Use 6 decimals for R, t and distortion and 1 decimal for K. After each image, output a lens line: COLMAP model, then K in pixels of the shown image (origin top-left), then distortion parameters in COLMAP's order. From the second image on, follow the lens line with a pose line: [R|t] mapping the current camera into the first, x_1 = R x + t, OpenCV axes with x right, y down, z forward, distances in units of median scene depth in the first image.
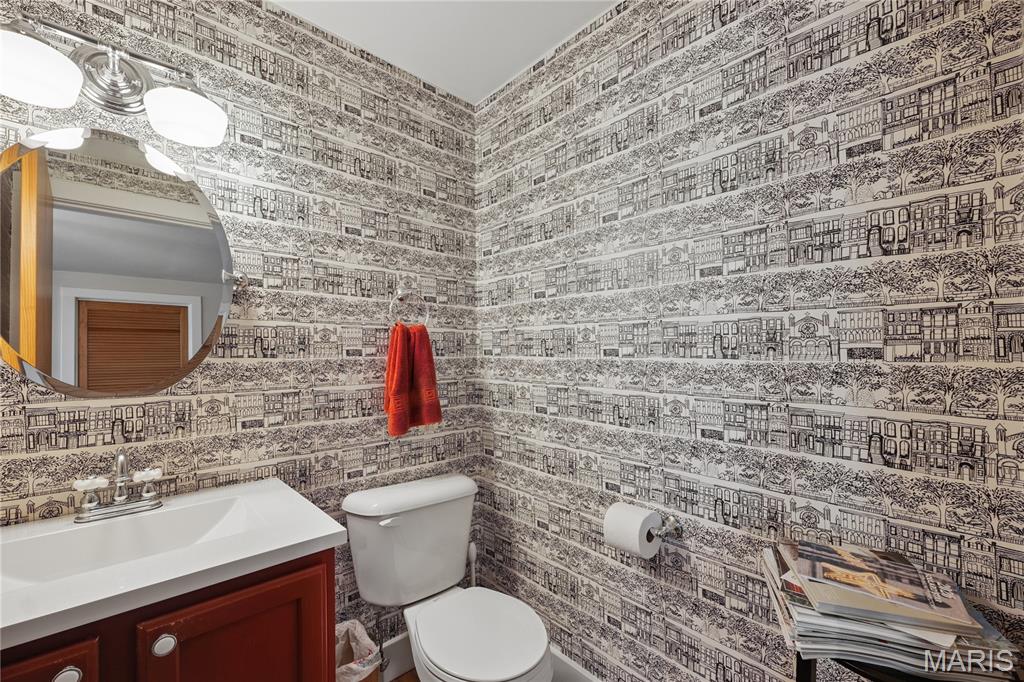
lens RADIAL K [[421.8, 0, 517.5], [0, 421.8, 346.6], [0, 0, 1]] dist [0.000008, -0.000023]
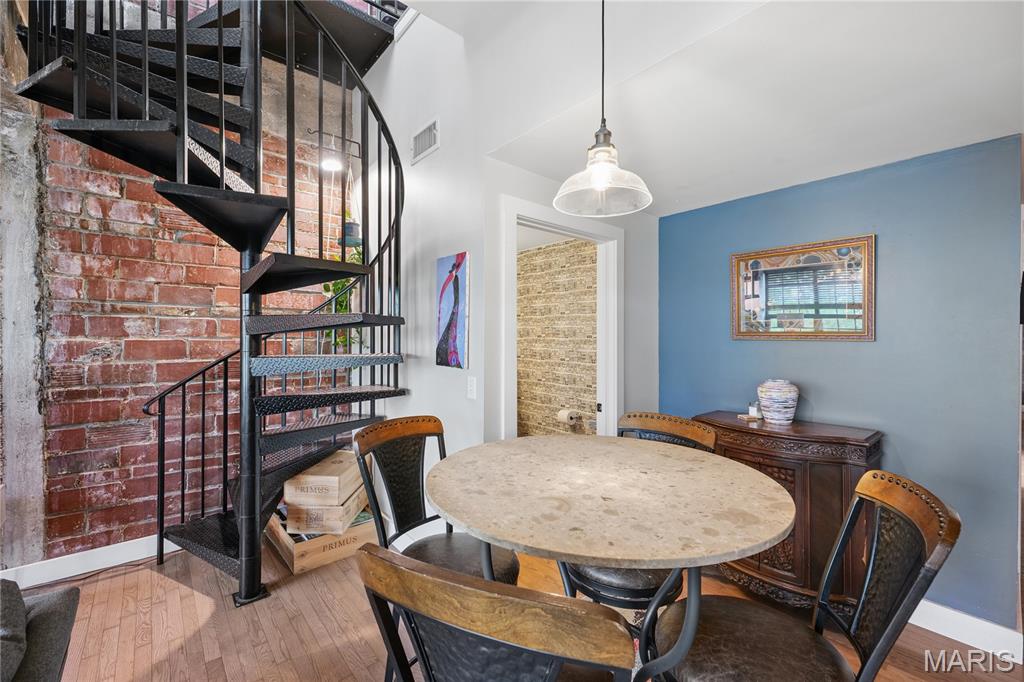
lens RADIAL K [[417.4, 0, 512.0], [0, 417.4, 341.0], [0, 0, 1]] dist [-0.001497, -0.000110]
pose [[0.998683, 0.008257, -0.050628, 0.017329], [-0.007153, 0.999733, 0.021951, -0.174379], [0.050796, -0.021560, 0.998476, -1.877630]]
